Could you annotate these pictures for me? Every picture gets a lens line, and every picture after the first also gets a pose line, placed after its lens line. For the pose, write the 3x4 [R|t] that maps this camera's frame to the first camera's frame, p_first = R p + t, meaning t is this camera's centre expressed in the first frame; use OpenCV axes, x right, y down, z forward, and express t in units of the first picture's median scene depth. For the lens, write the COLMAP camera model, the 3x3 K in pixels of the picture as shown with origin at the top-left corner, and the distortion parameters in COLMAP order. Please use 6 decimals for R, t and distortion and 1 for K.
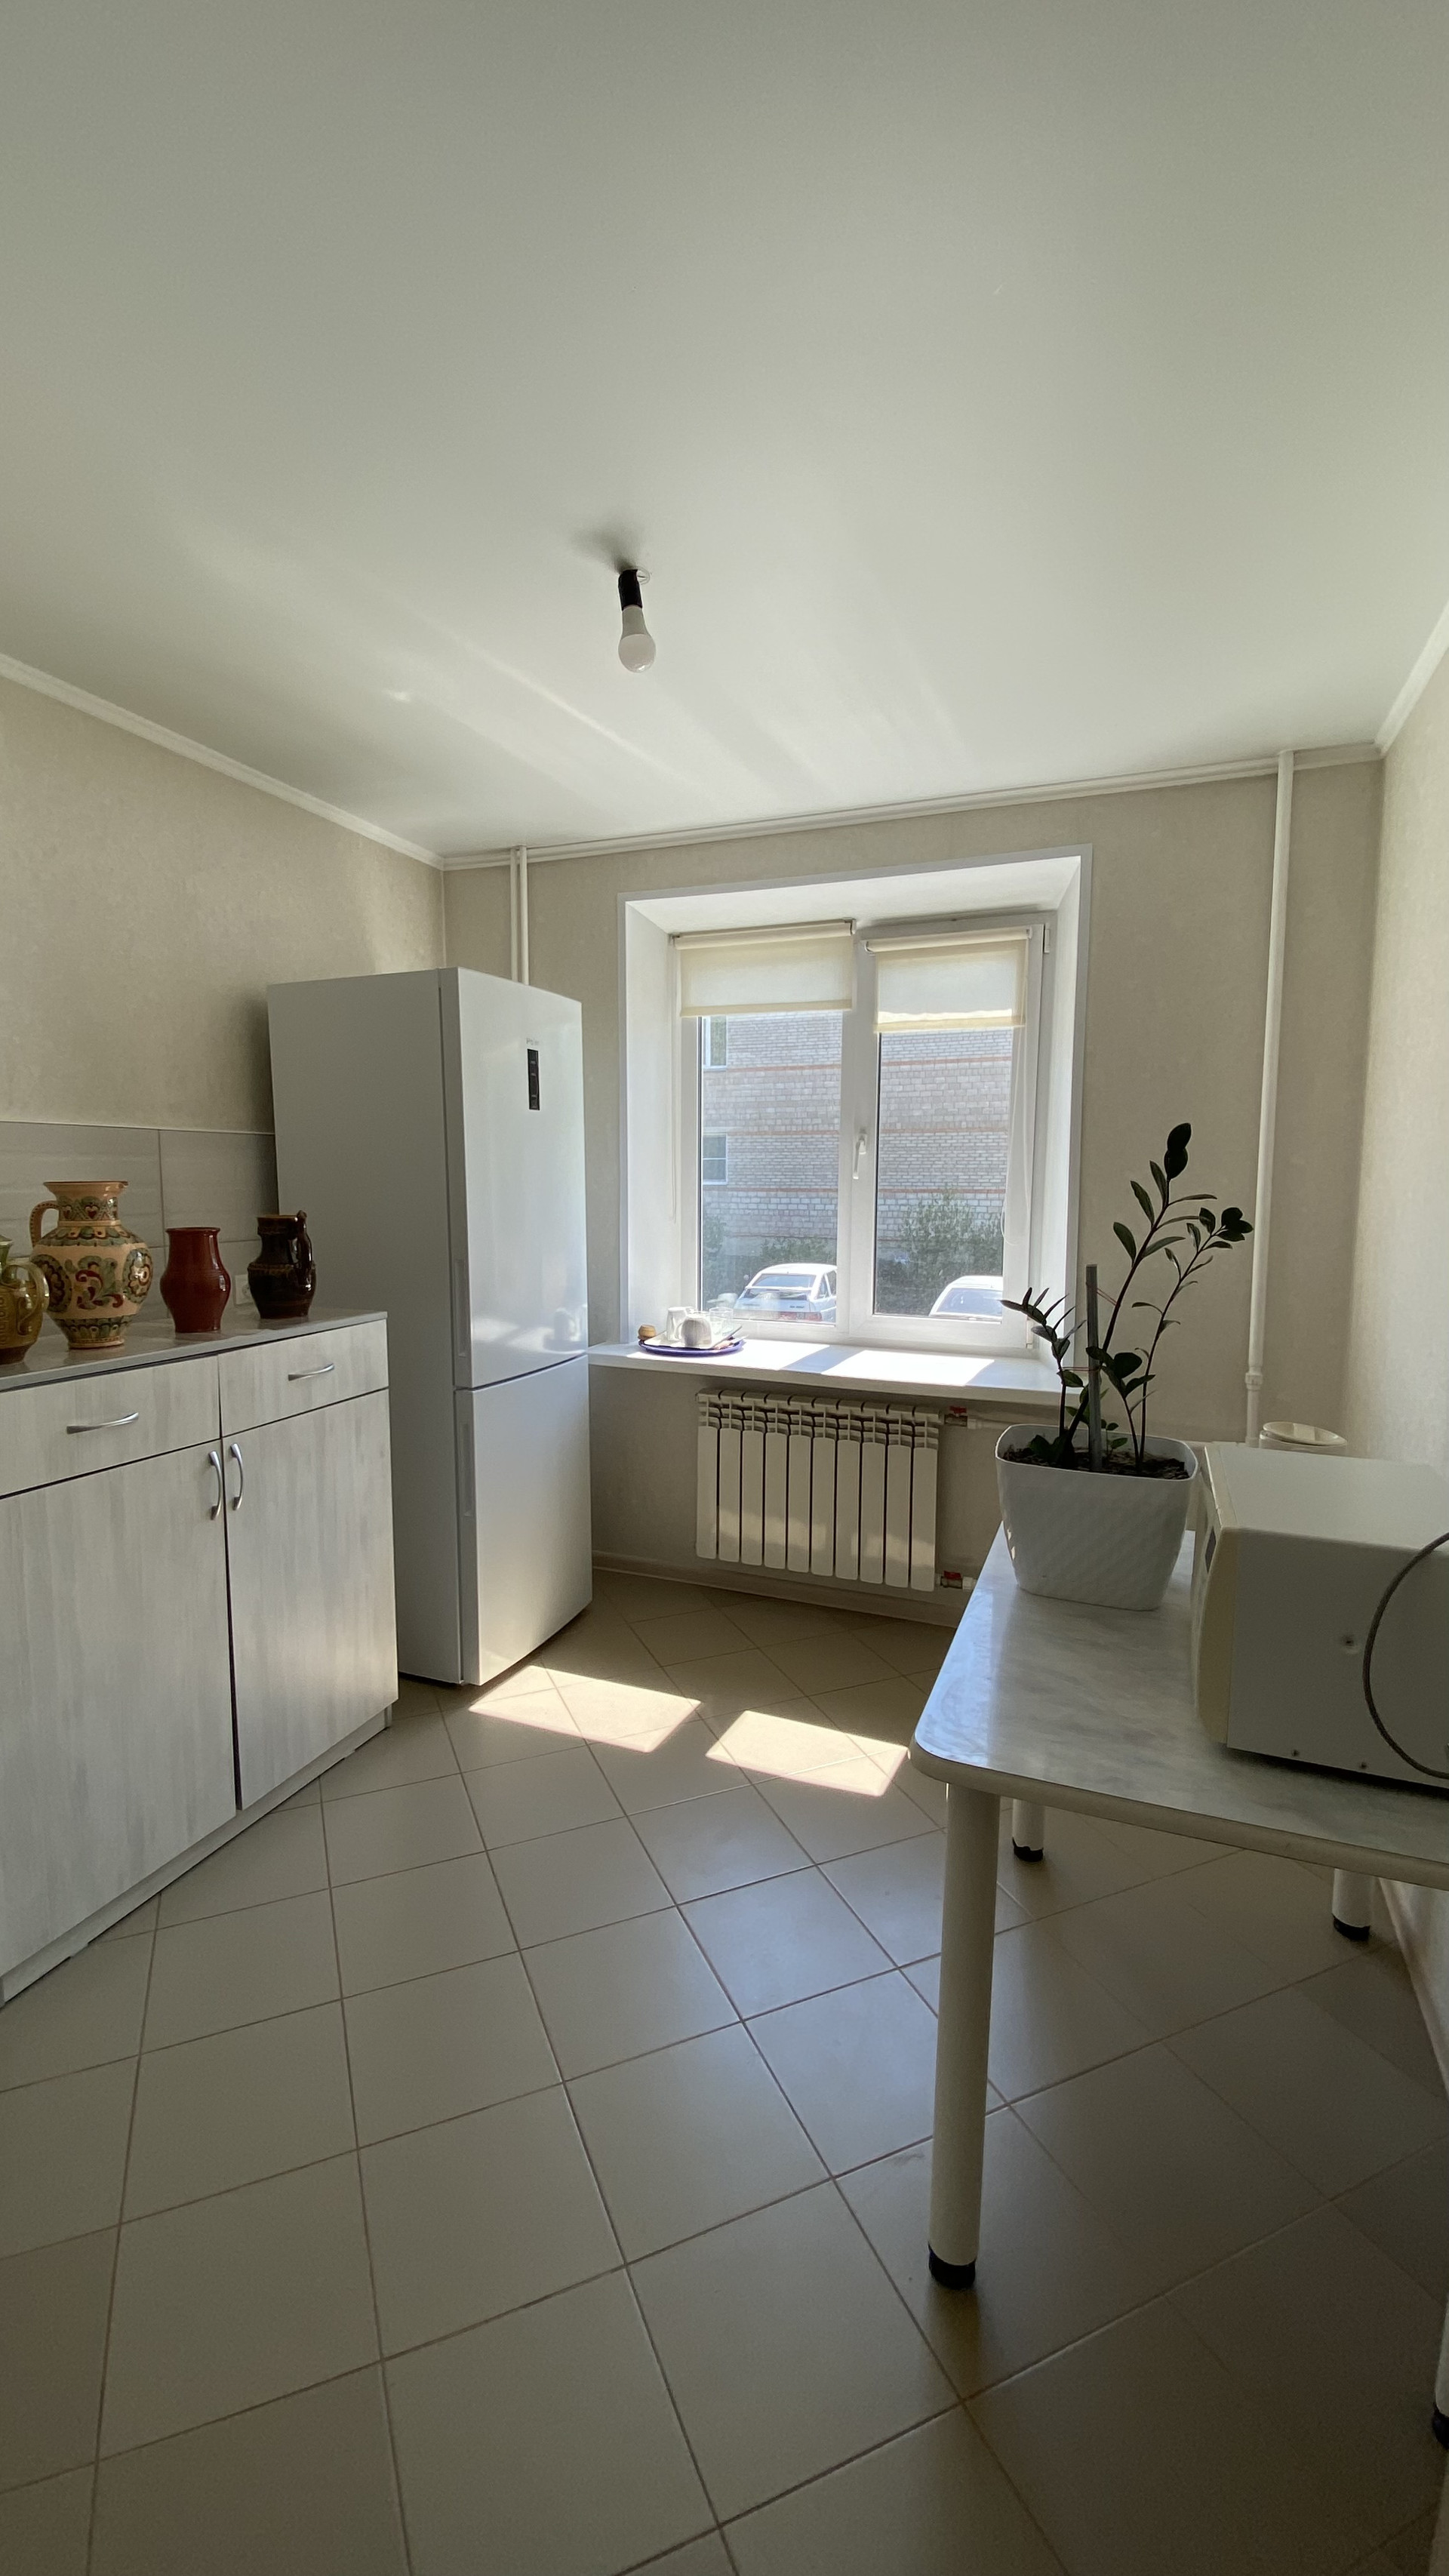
lens RADIAL K [[1049.6, 0, 719.8], [0, 1049.6, 1281.7], [0, 0, 1]] dist [0.004778, -0.013874]
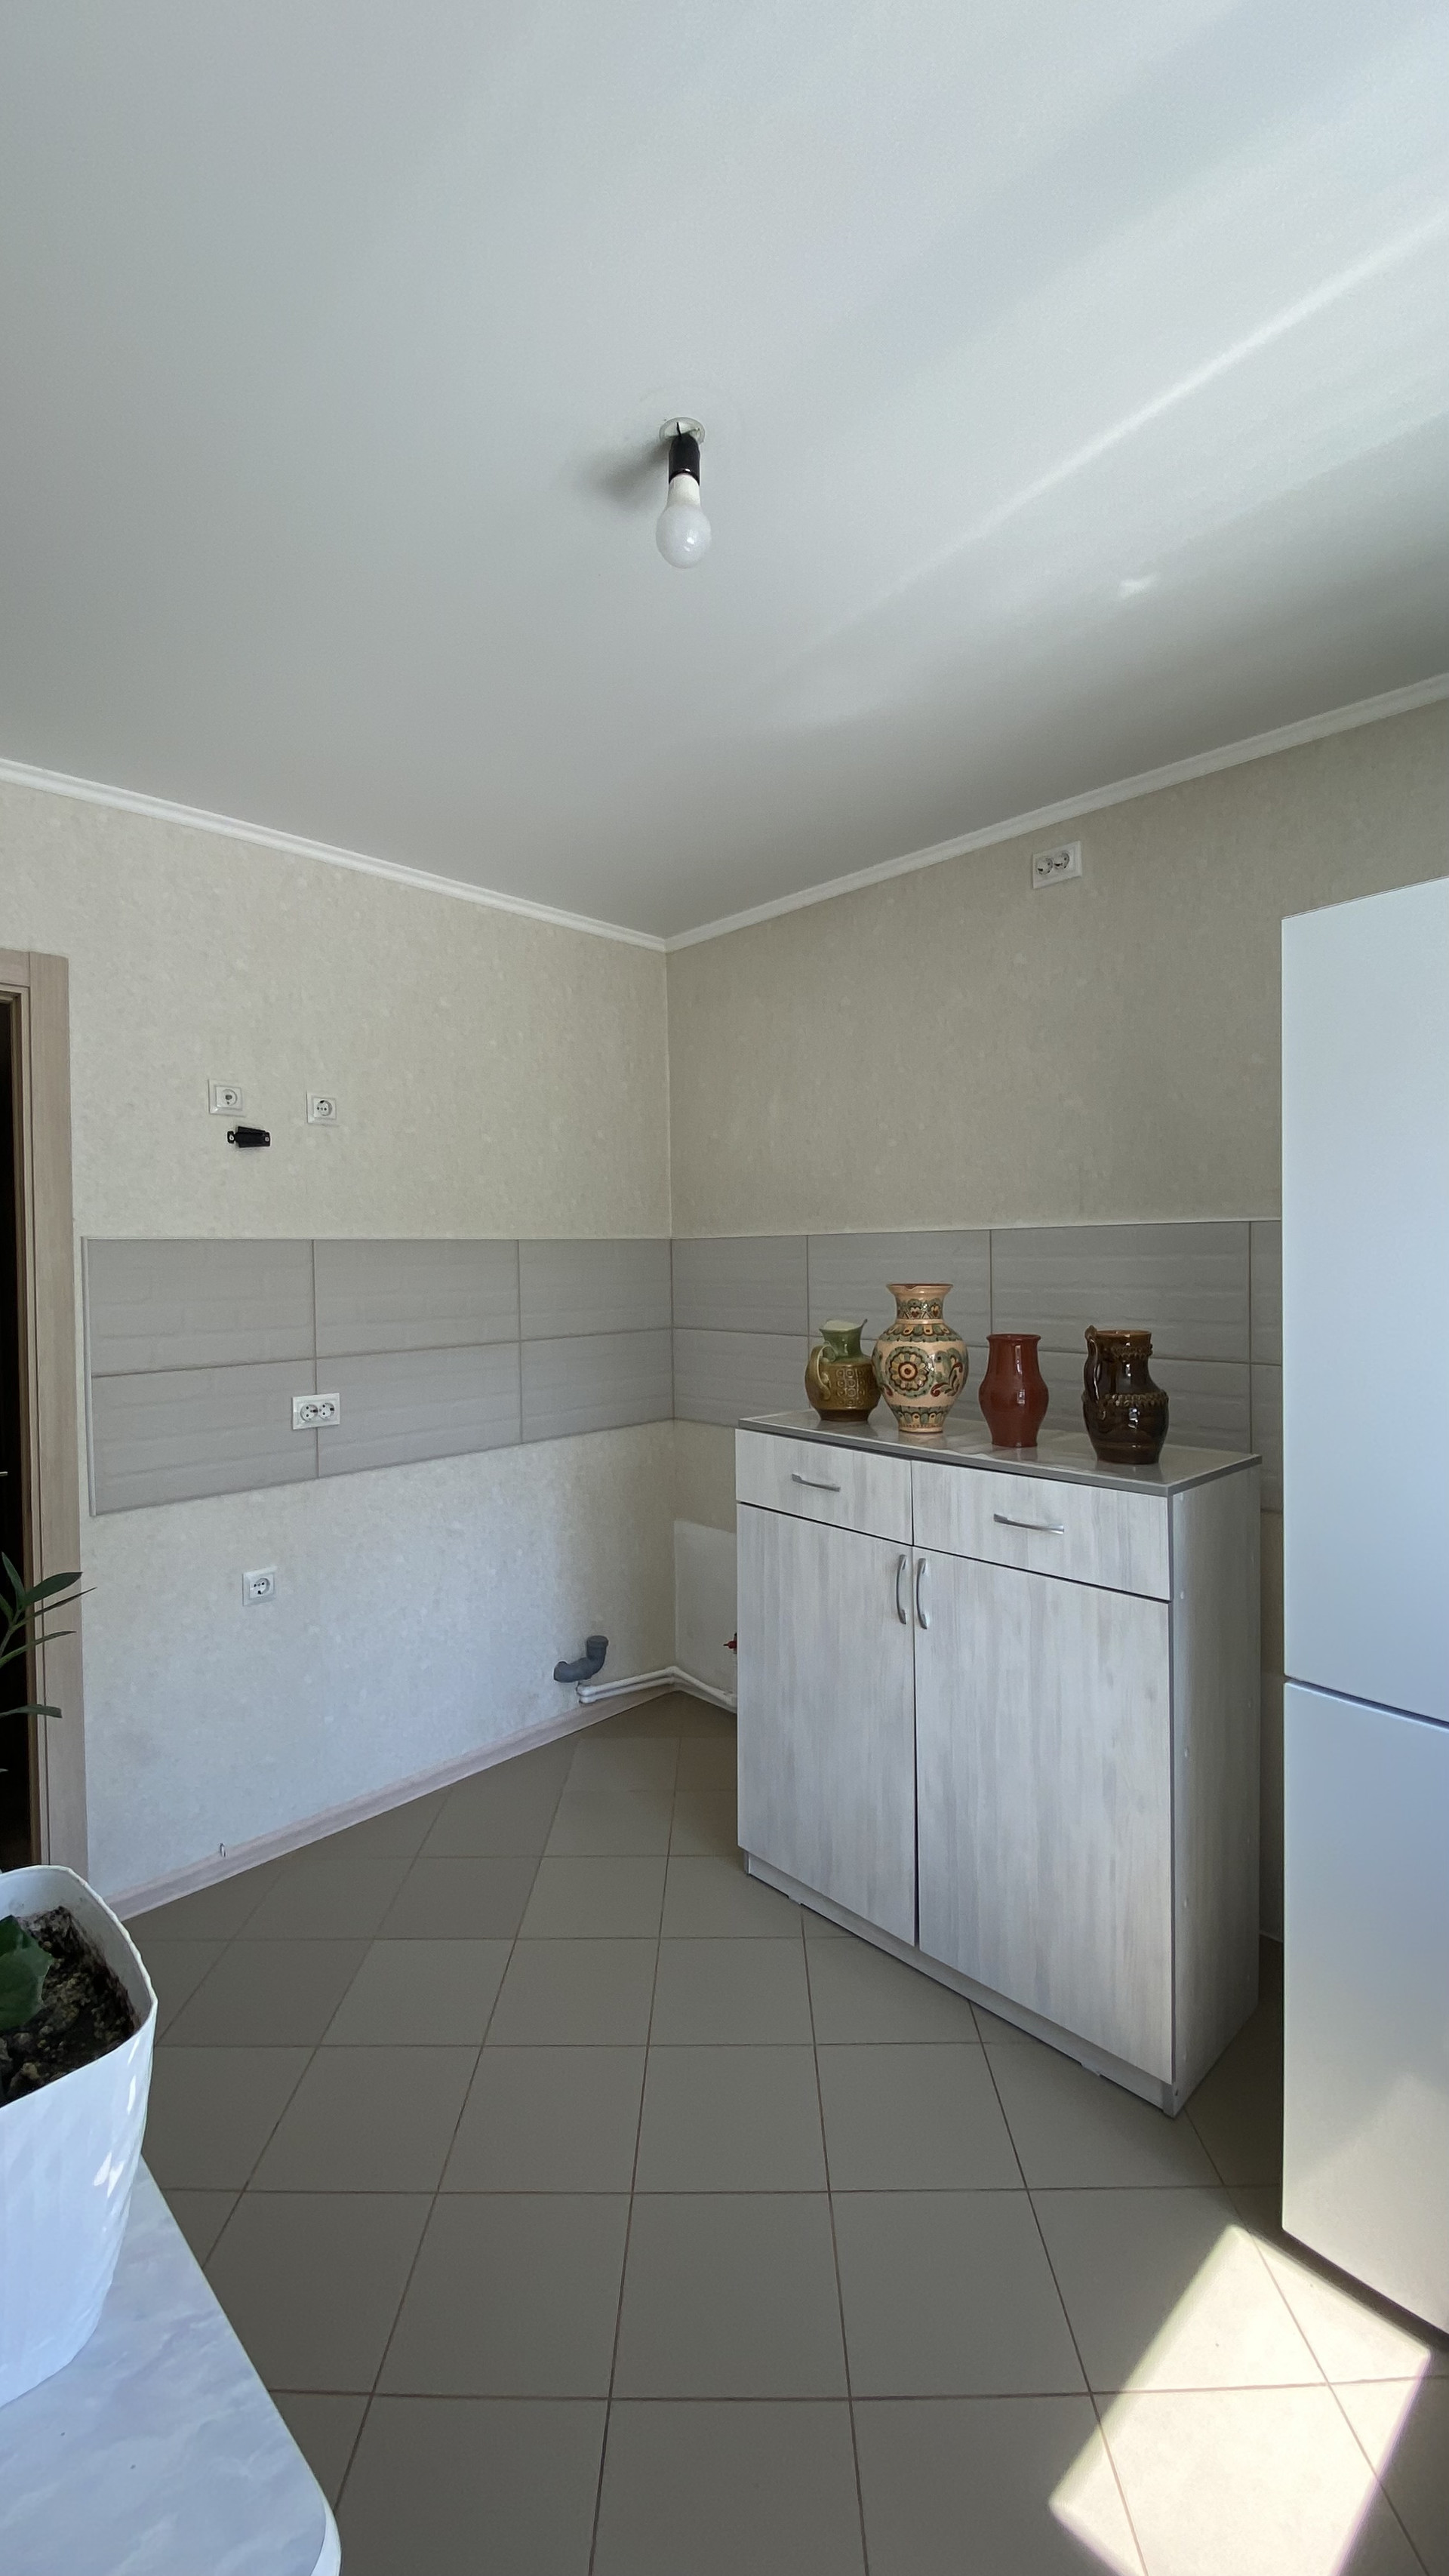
lens RADIAL K [[1049.6, 0, 703.5], [0, 1049.6, 1279.8], [0, 0, 1]] dist [0.004778, -0.013874]
pose [[-0.425882, 0.015494, -0.904646, 0.462907], [-0.089507, 0.994227, 0.059165, -0.130896], [0.900340, 0.106170, -0.422037, 1.141523]]
